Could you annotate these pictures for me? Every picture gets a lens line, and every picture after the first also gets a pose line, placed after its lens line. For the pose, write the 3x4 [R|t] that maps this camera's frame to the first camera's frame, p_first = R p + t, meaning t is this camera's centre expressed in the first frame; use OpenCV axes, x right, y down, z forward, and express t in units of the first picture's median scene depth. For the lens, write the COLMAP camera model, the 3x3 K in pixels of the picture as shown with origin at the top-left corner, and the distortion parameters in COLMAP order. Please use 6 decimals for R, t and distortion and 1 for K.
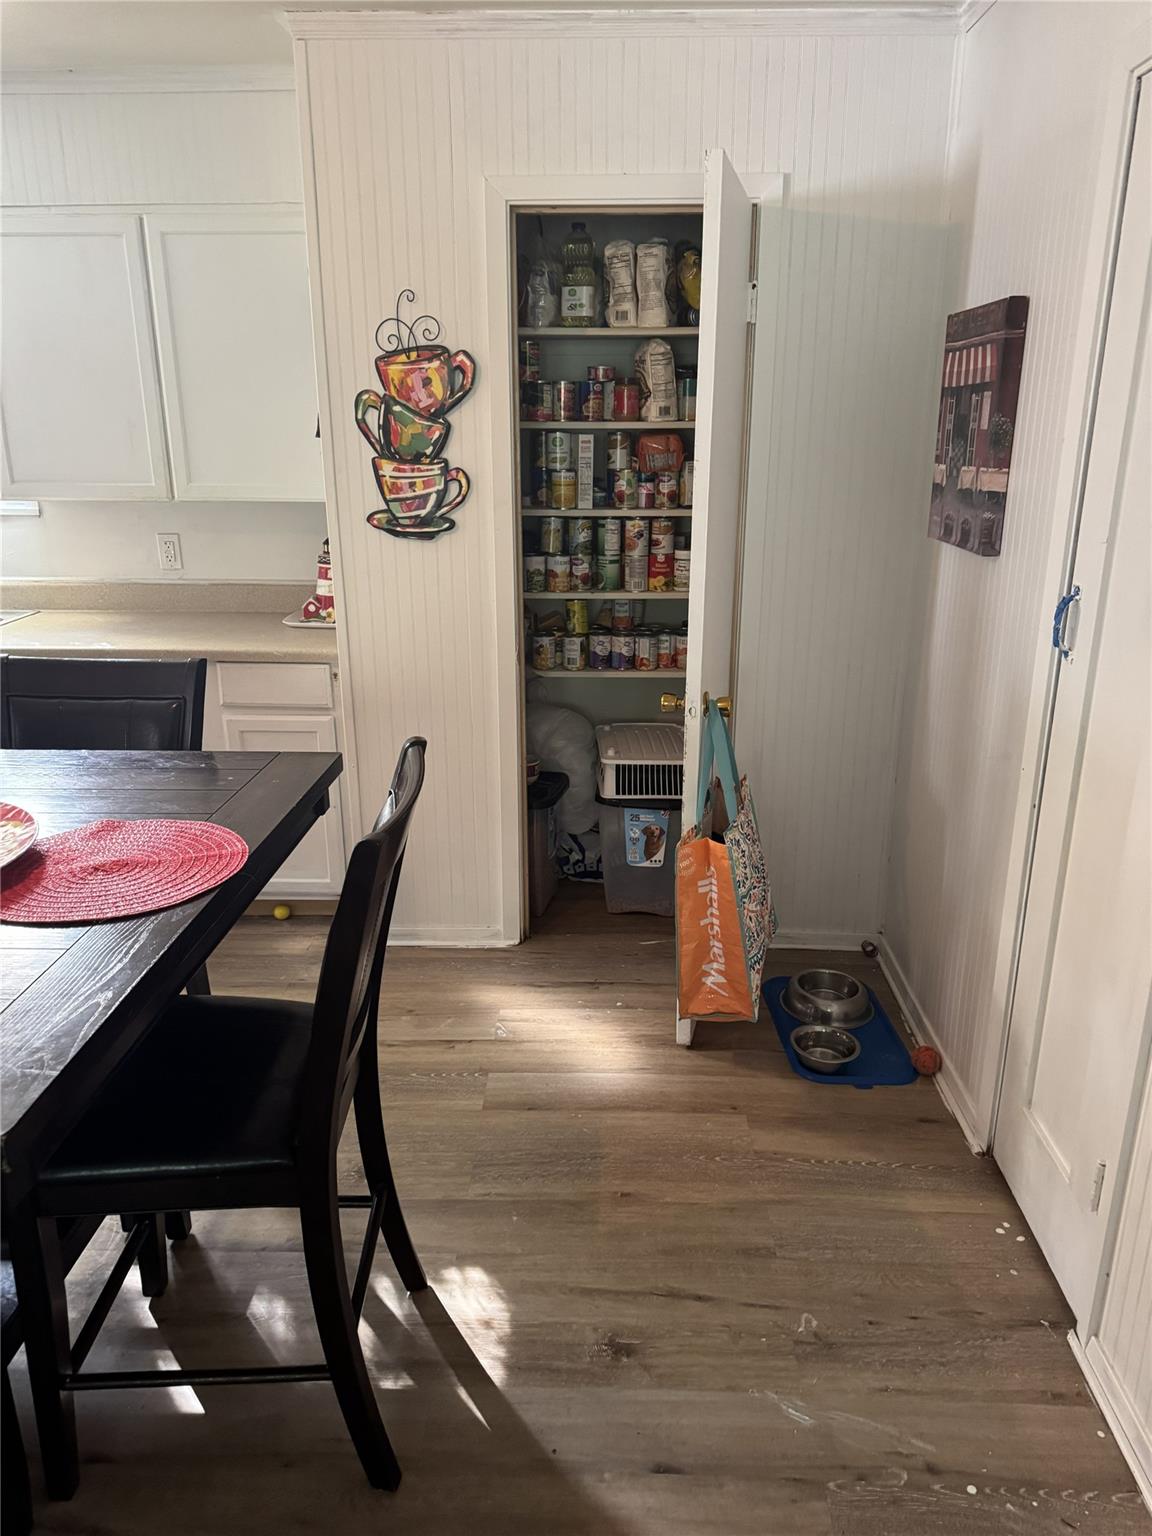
lens RADIAL K [[1078.5, 0, 576.7], [0, 1078.5, 767.3], [0, 0, 1]] dist [0.045919, -0.070018]
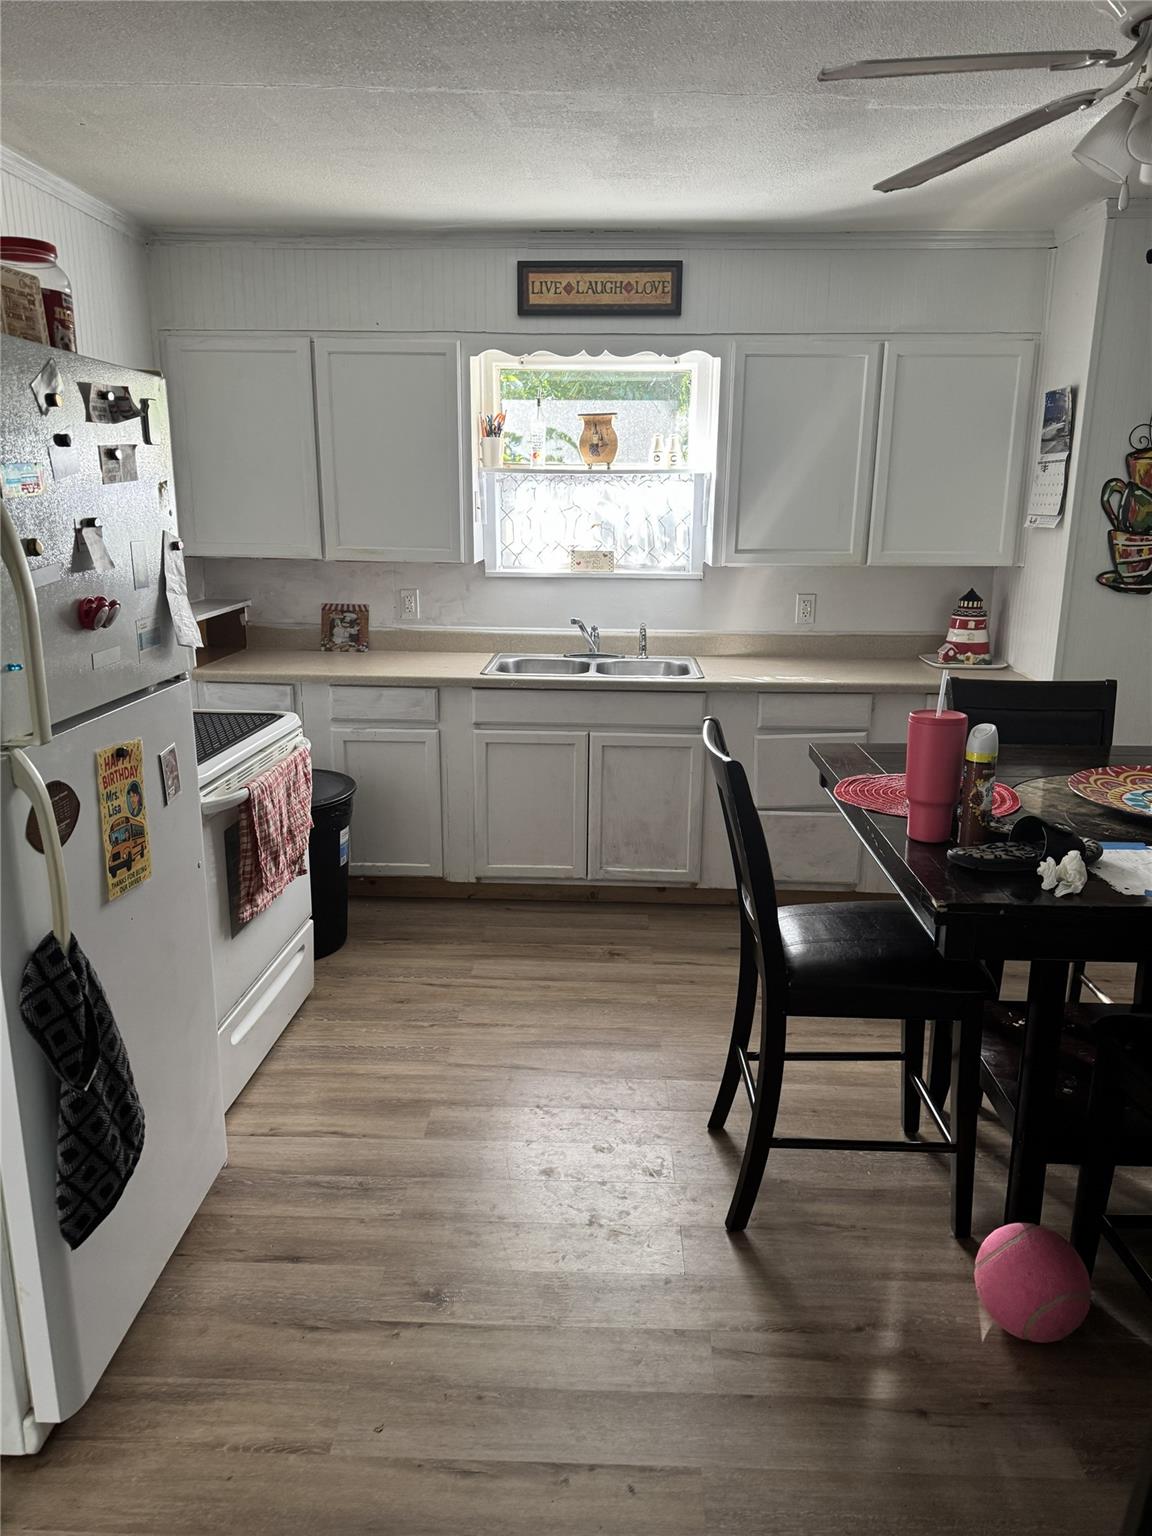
lens RADIAL K [[1078.5, 0, 579.3], [0, 1078.5, 771.3], [0, 0, 1]] dist [0.045919, -0.070018]
pose [[0.999966, 0.007364, -0.003649, -0.801727], [-0.007600, 0.997560, -0.069402, 0.088984], [0.003129, 0.069427, 0.997582, -0.252756]]
